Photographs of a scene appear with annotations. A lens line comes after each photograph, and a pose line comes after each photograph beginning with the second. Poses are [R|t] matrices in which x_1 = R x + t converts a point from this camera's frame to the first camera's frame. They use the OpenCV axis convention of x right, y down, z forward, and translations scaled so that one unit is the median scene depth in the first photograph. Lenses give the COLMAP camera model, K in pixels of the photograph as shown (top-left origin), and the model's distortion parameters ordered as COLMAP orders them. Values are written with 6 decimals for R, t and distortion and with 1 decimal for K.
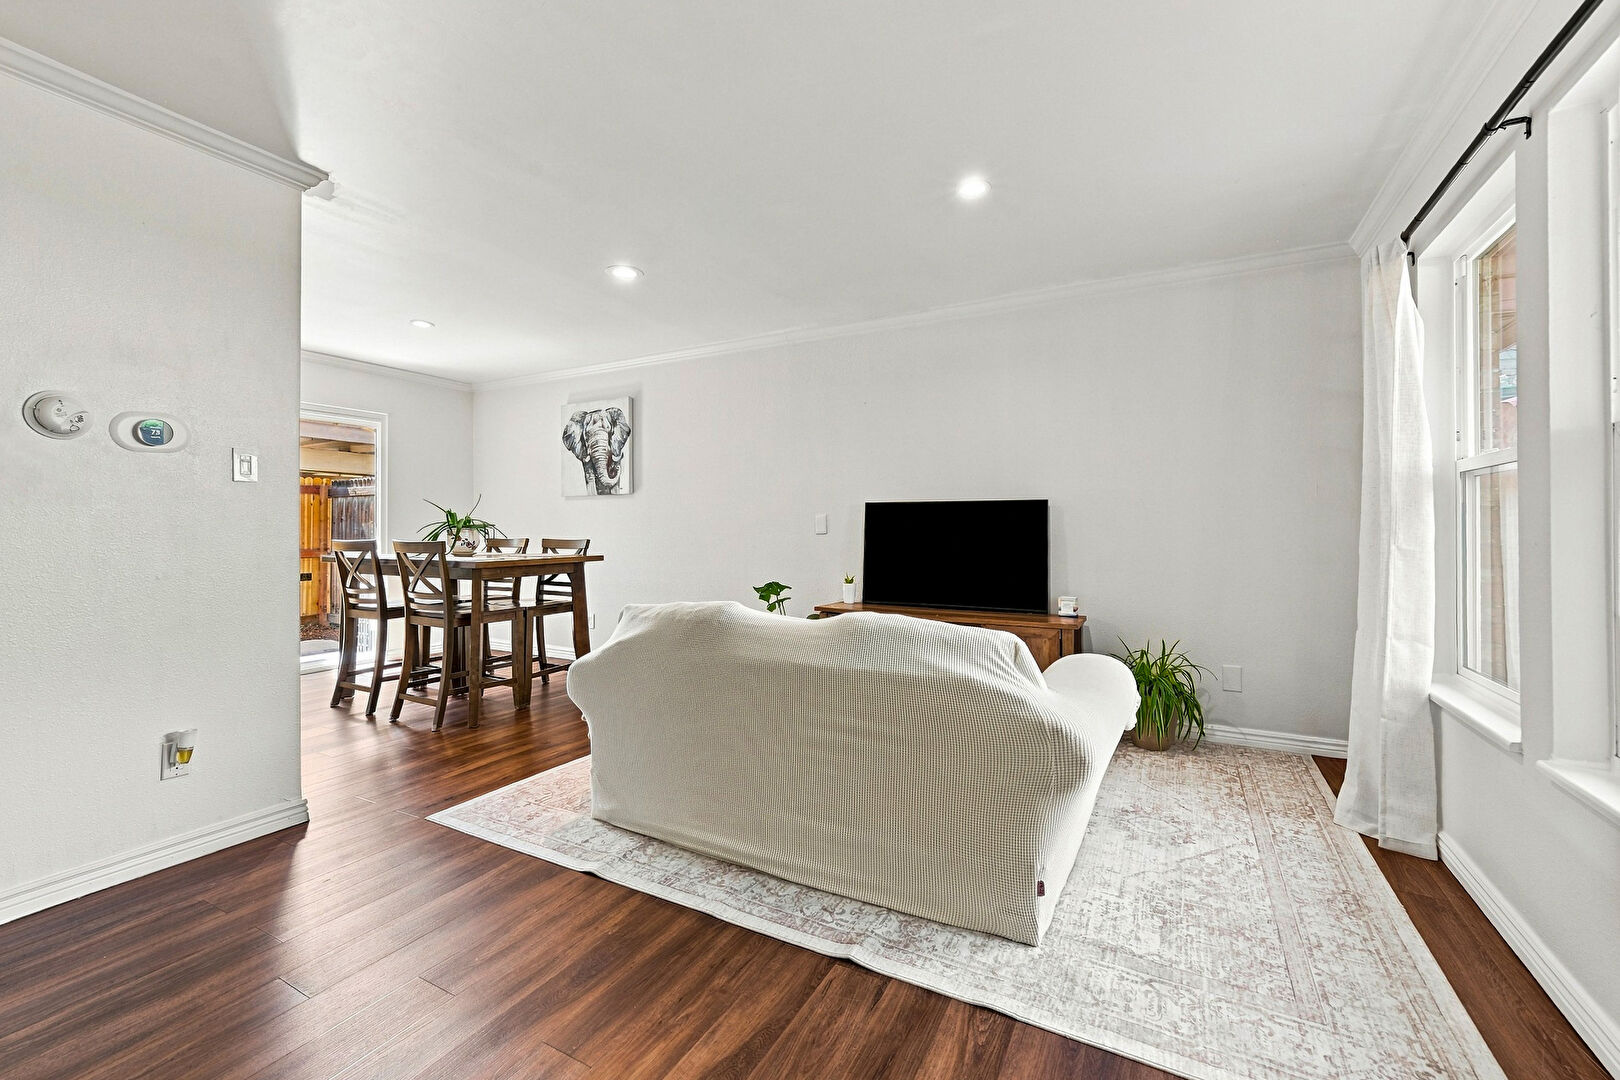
lens RADIAL K [[667.7, 0, 812.0], [0, 667.7, 522.3], [0, 0, 1]] dist [-0.001198, -0.000173]
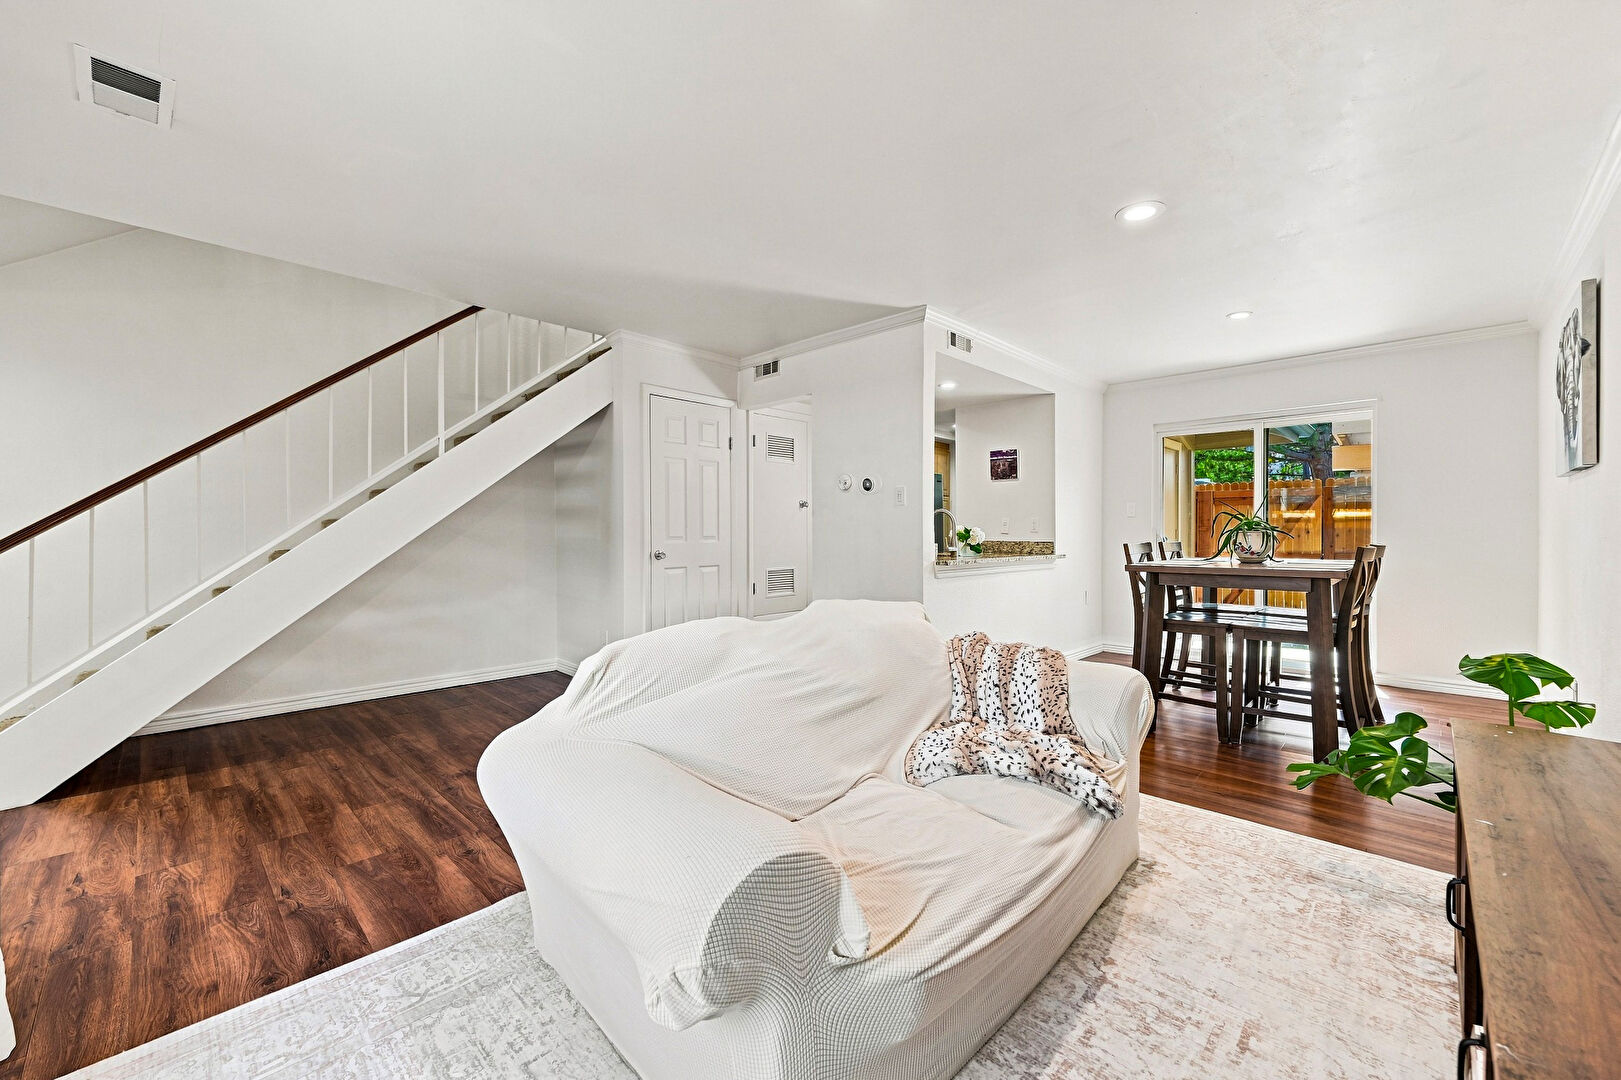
lens RADIAL K [[645.9, 0, 809.9], [0, 645.9, 535.1], [0, 0, 1]] dist [0.000131, 0.000064]
pose [[-0.274203, 0.004969, -0.961659, 0.378270], [0.007805, 0.999965, 0.002942, 0.005806], [0.961640, -0.006699, -0.274232, 0.545700]]
